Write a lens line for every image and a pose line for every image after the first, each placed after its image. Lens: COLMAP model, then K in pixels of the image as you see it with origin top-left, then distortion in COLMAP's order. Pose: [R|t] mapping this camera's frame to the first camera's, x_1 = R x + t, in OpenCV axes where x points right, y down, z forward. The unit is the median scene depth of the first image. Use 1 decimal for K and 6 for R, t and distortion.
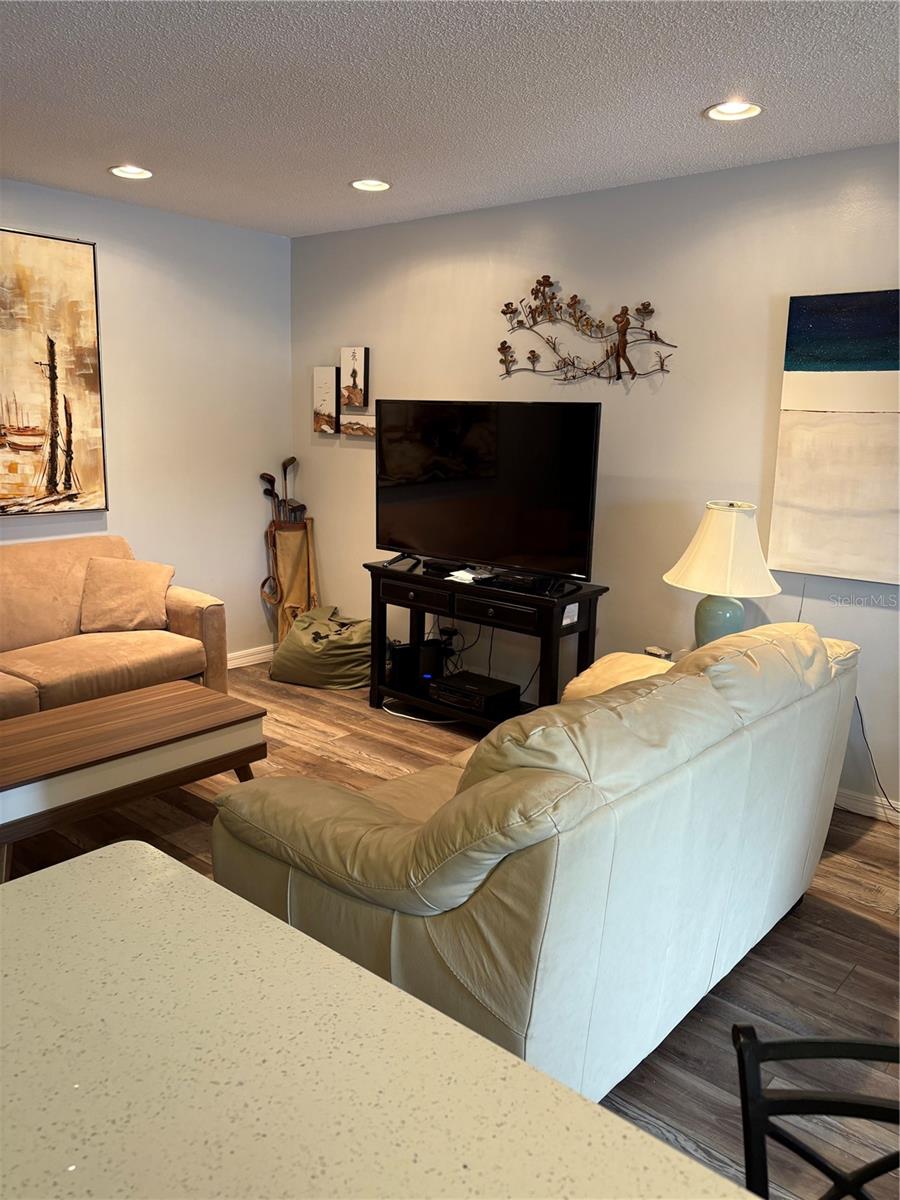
lens RADIAL K [[906.7, 0, 449.7], [0, 906.7, 607.3], [0, 0, 1]] dist [0.037046, -0.027531]
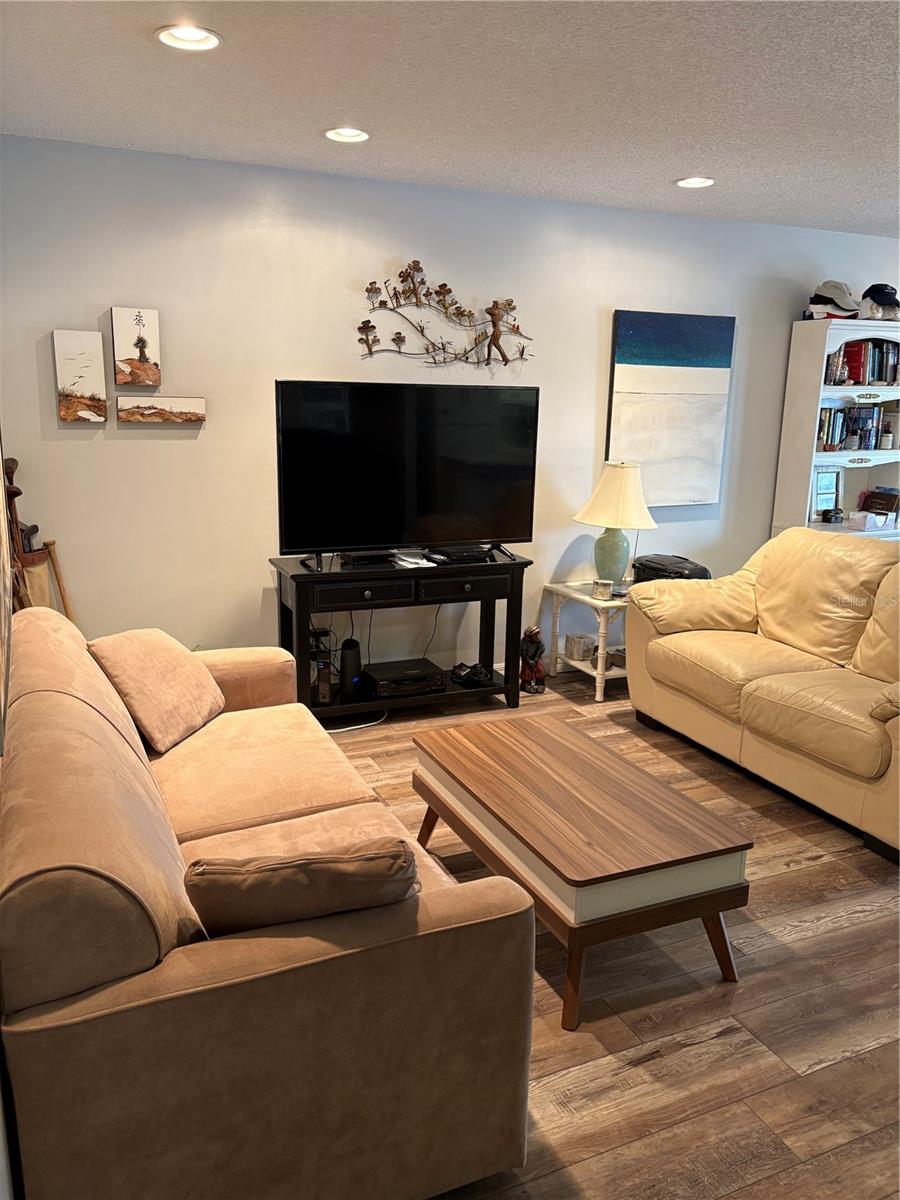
lens RADIAL K [[906.7, 0, 452.1], [0, 906.7, 605.2], [0, 0, 1]] dist [0.037046, -0.027531]
pose [[0.424795, -0.219920, 0.878171, -0.844985], [0.182905, 0.970889, 0.154663, -0.133168], [-0.886620, 0.094921, 0.452653, 0.517810]]
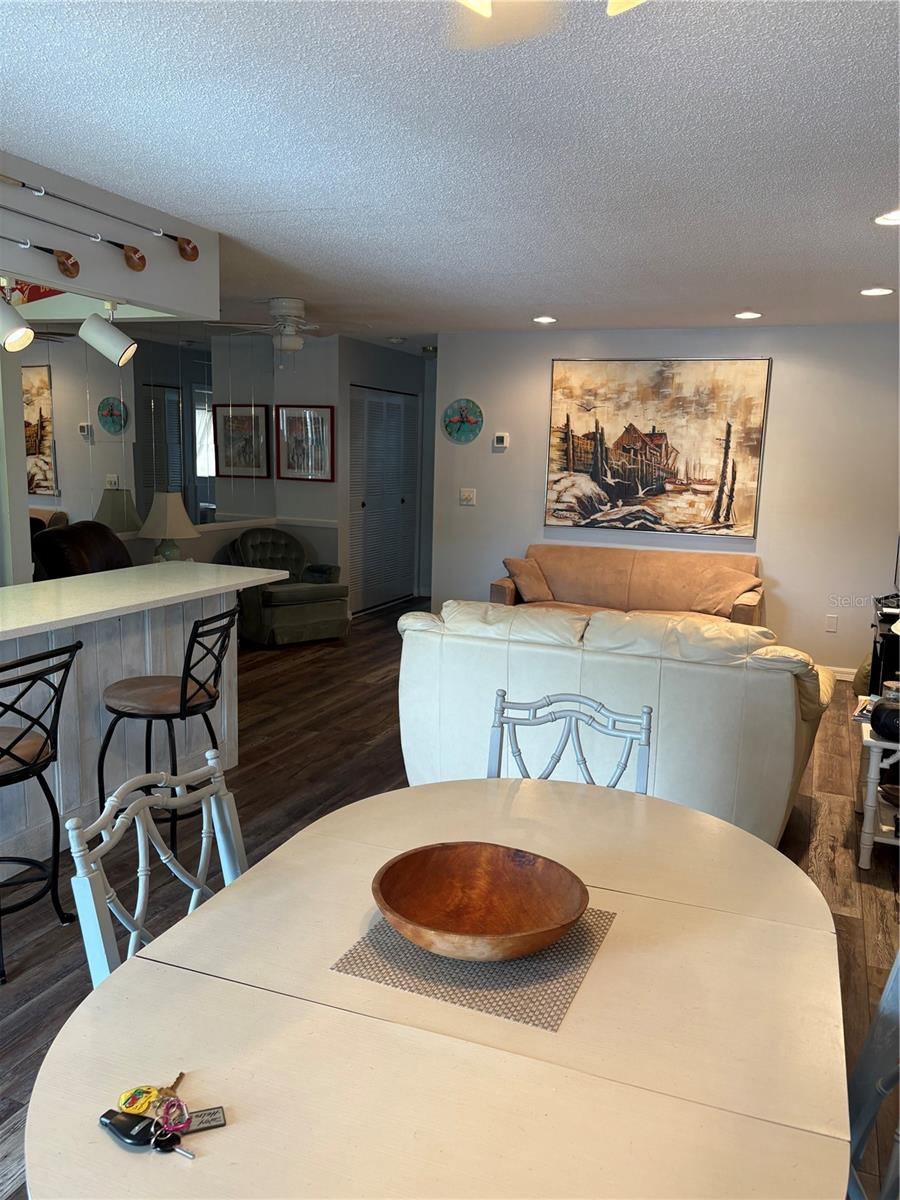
lens RADIAL K [[906.7, 0, 451.4], [0, 906.7, 600.9], [0, 0, 1]] dist [0.037046, -0.027531]
pose [[0.314893, 0.142765, -0.938329, 0.901658], [-0.216932, 0.973280, 0.075283, -0.015931], [0.924004, 0.179847, 0.337449, 0.101702]]
